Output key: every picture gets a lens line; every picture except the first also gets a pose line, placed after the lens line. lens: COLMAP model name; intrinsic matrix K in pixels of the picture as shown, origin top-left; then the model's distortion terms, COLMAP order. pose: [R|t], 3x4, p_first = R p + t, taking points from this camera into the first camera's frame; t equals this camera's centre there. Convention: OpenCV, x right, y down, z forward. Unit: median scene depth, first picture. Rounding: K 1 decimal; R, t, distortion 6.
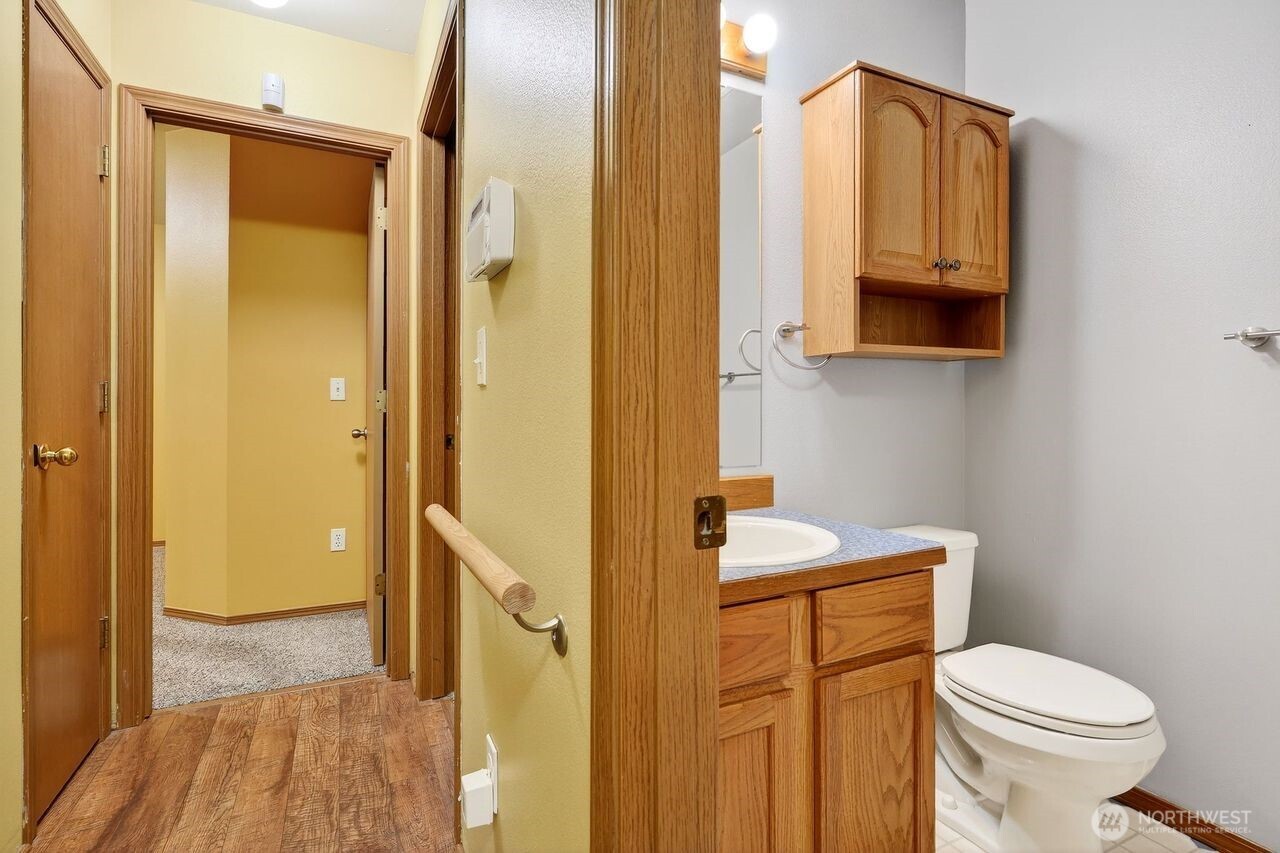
lens RADIAL K [[596.0, 0, 650.3], [0, 596.0, 417.0], [0, 0, 1]] dist [-0.000425, -0.000196]
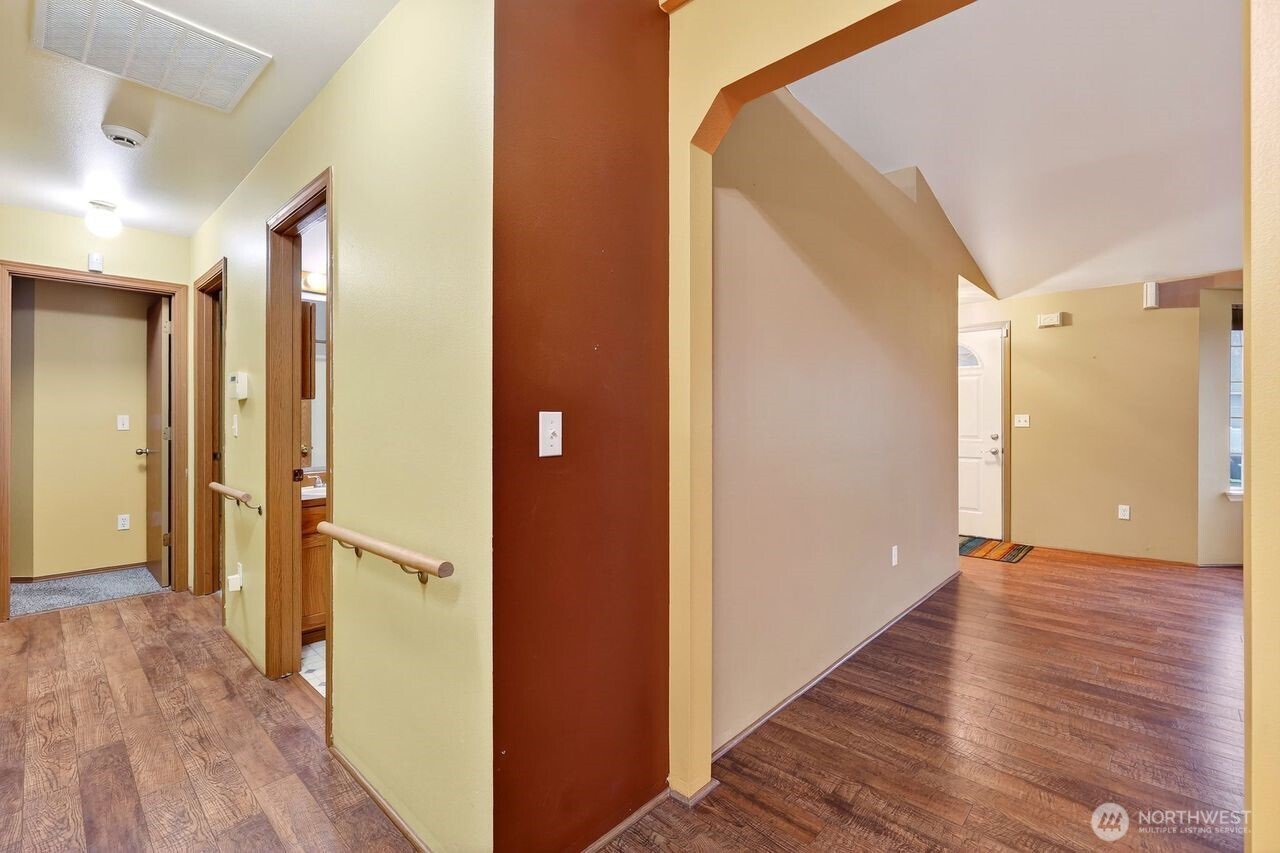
lens RADIAL K [[557.0, 0, 648.3], [0, 557.0, 419.0], [0, 0, 1]] dist [-0.000856, -0.000182]
pose [[0.936603, -0.003482, 0.350376, 0.324220], [0.004865, 0.999983, -0.003067, -0.063651], [-0.350360, 0.004577, 0.936604, -1.116940]]
